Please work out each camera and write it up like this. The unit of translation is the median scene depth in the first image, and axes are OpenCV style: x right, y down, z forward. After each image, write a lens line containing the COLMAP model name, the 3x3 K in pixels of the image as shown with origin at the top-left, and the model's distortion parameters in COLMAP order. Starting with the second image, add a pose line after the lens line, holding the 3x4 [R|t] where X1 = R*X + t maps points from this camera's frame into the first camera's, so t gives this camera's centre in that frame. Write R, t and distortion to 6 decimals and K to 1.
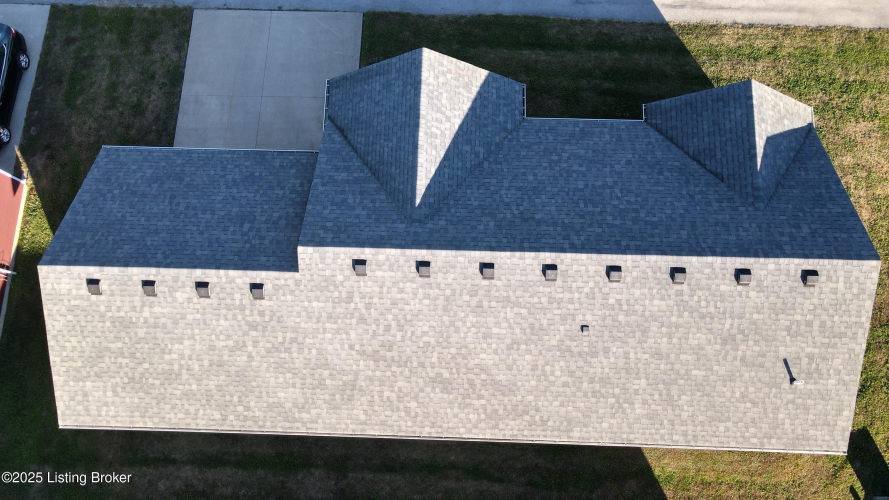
lens RADIAL K [[656.0, 0, 444.5], [0, 656.0, 250.0], [0, 0, 1]] dist [0.014922, 0.002445]
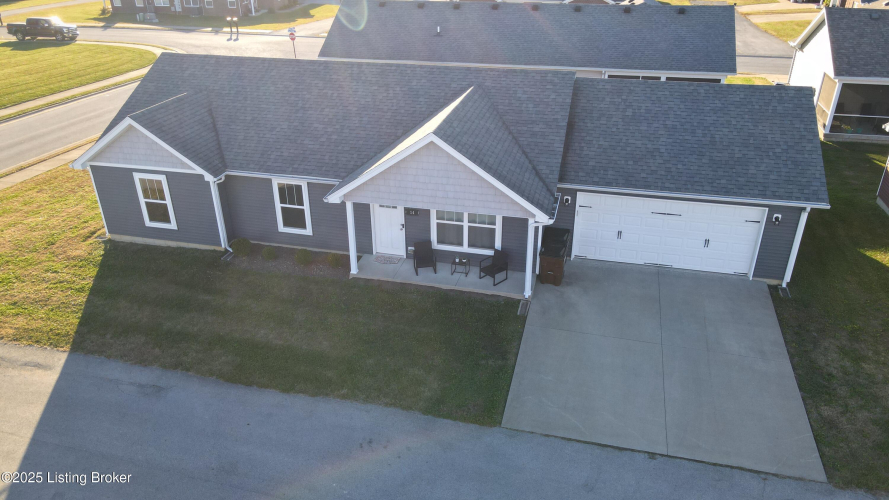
lens RADIAL K [[656.0, 0, 444.5], [0, 656.0, 250.0], [0, 0, 1]] dist [0.014922, 0.002445]
pose [[-0.974347, -0.077388, 0.211326, -0.191645], [0.223768, -0.233090, 0.946360, -0.909638], [-0.023979, 0.969371, 0.244427, 0.733790]]
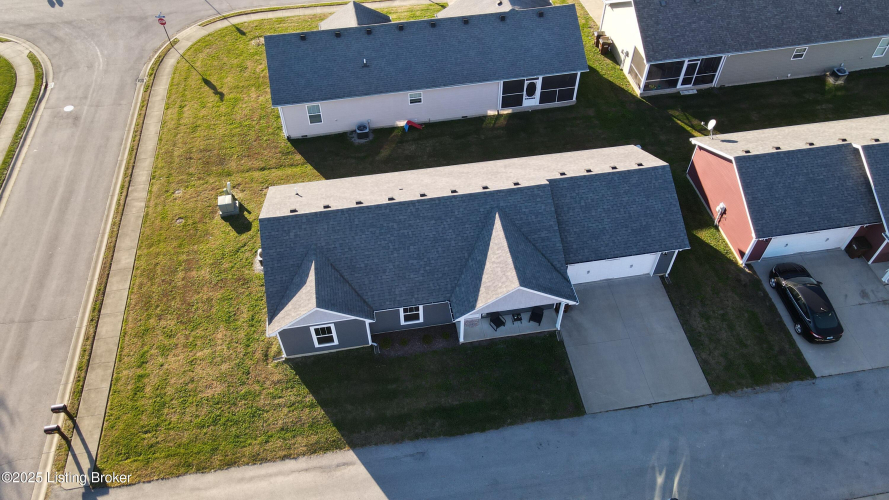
lens RADIAL K [[659.9, 0, 444.5], [0, 659.9, 250.0], [0, 0, 1]] dist [0.001878, 0.001954]
pose [[-0.980452, 0.162496, -0.110944, 0.245677], [-0.185424, -0.574483, 0.797237, -1.187194], [0.065813, 0.802225, 0.593384, -0.036263]]
